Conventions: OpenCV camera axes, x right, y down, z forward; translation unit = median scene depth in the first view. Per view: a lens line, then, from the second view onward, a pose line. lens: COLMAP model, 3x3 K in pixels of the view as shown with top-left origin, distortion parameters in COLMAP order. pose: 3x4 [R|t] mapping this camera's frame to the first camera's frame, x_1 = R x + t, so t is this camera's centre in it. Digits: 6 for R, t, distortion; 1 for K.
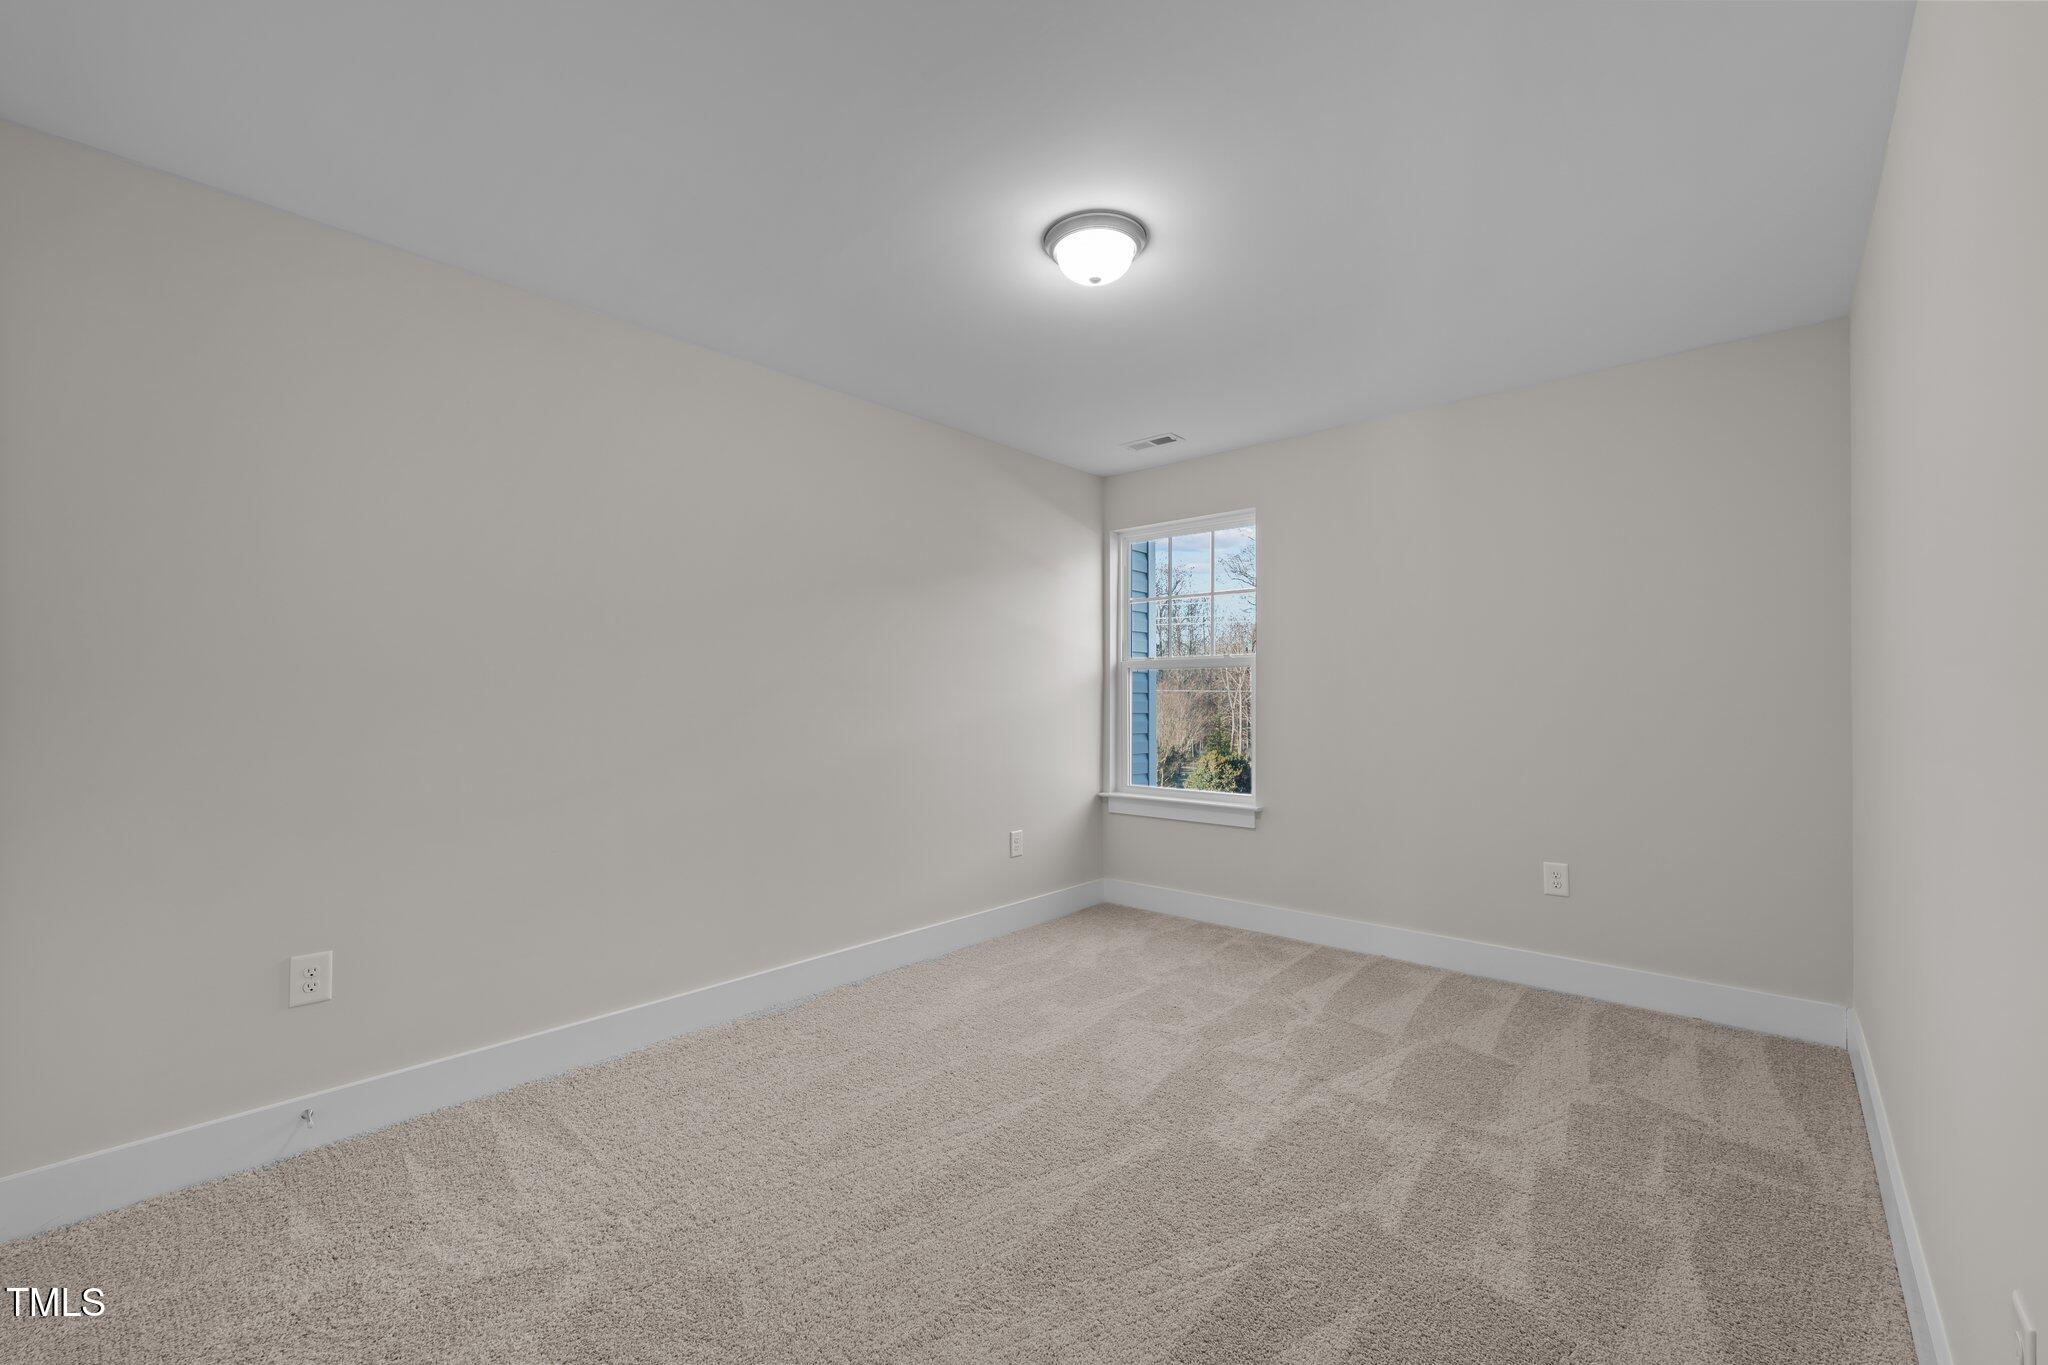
lens RADIAL K [[848.6, 0, 1024.0], [0, 848.6, 689.1], [0, 0, 1]] dist [-0.001487, -0.000462]
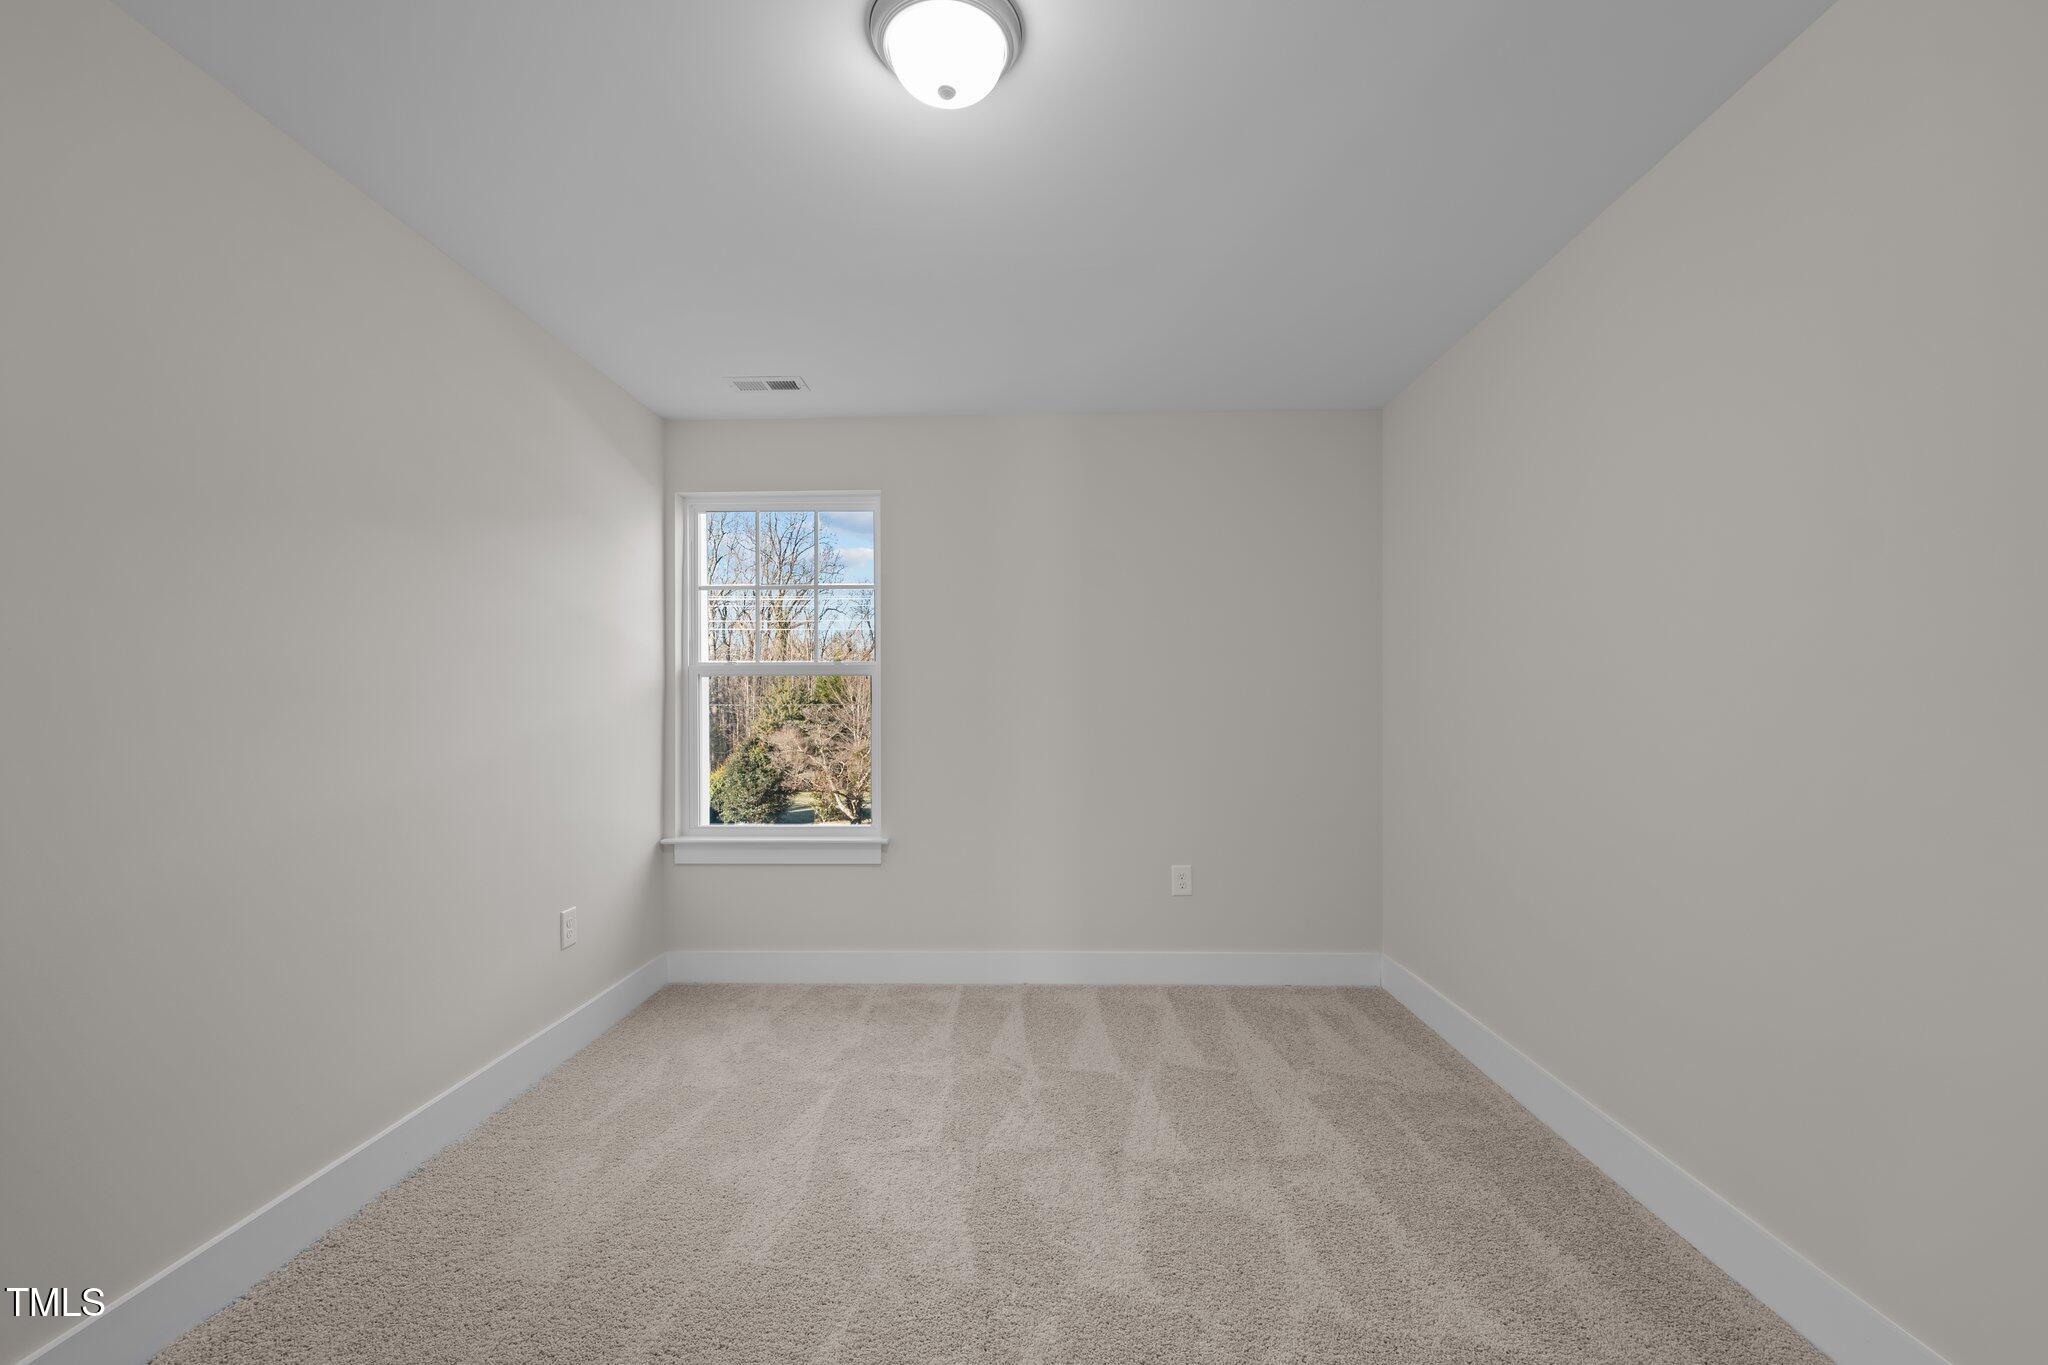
lens RADIAL K [[854.3, 0, 1024.3], [0, 854.3, 709.1], [0, 0, 1]] dist [-0.000262, -0.000056]
pose [[0.763917, -0.001614, 0.645312, -0.221107], [-0.002289, 0.999984, 0.005210, 0.003353], [-0.645310, -0.005457, 0.763901, 0.311674]]
